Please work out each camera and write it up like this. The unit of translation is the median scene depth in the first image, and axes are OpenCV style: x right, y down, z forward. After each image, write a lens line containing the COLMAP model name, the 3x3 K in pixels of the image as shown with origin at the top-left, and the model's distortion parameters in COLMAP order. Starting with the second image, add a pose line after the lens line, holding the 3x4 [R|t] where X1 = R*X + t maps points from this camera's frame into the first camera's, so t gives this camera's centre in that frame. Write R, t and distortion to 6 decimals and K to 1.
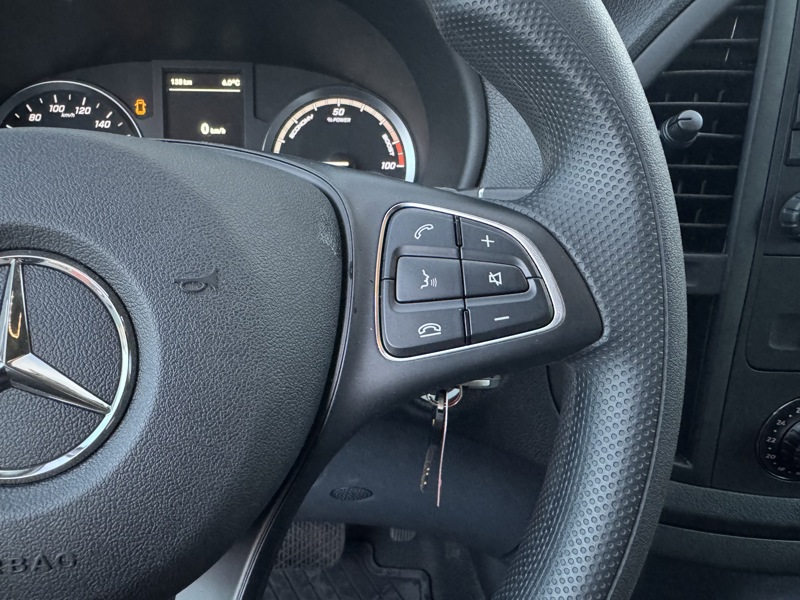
lens RADIAL K [[561.1, 0, 356.3], [0, 561.1, 296.0], [0, 0, 1]] dist [0.006080, 0.000044]
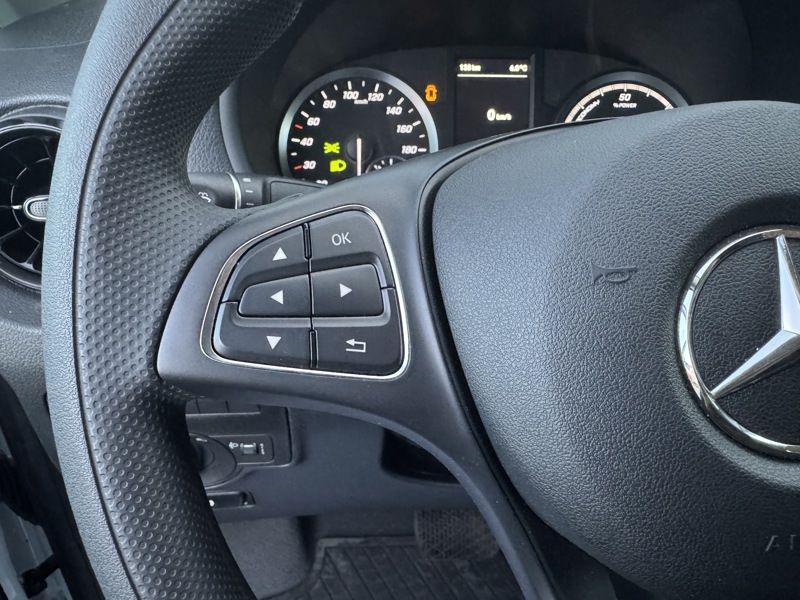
lens RADIAL K [[561.1, 0, 356.3], [0, 561.1, 296.0], [0, 0, 1]] dist [0.006080, 0.000044]
pose [[0.999596, 0.005966, -0.027794, -0.488163], [-0.005654, 0.999921, 0.011259, 0.012012], [0.027859, -0.011097, 0.999550, -0.000952]]
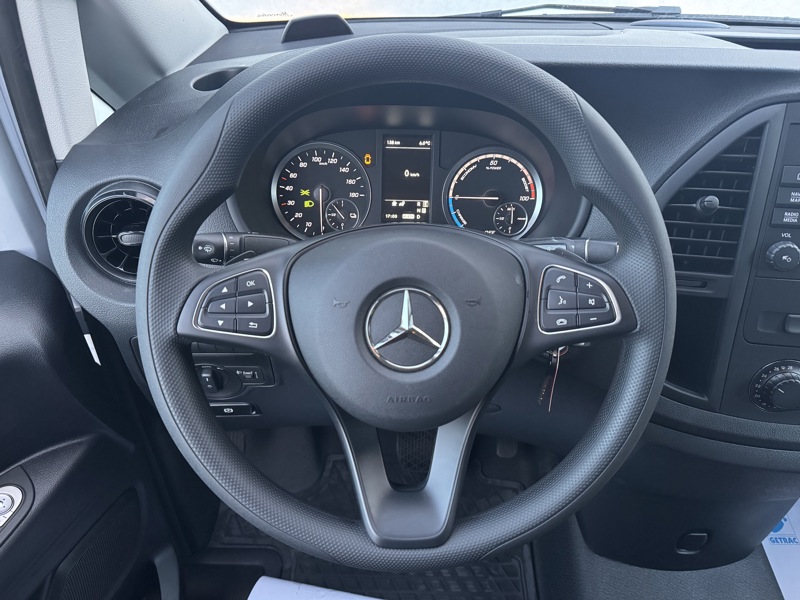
lens RADIAL K [[566.0, 0, 400.0], [0, 566.0, 300.0], [0, 0, 1]] dist [0.192064, -0.332011]
pose [[0.996535, 0.041826, -0.071893, -0.162739], [-0.034600, 0.994489, 0.098963, -0.106045], [0.075636, -0.096132, 0.992491, -0.623751]]
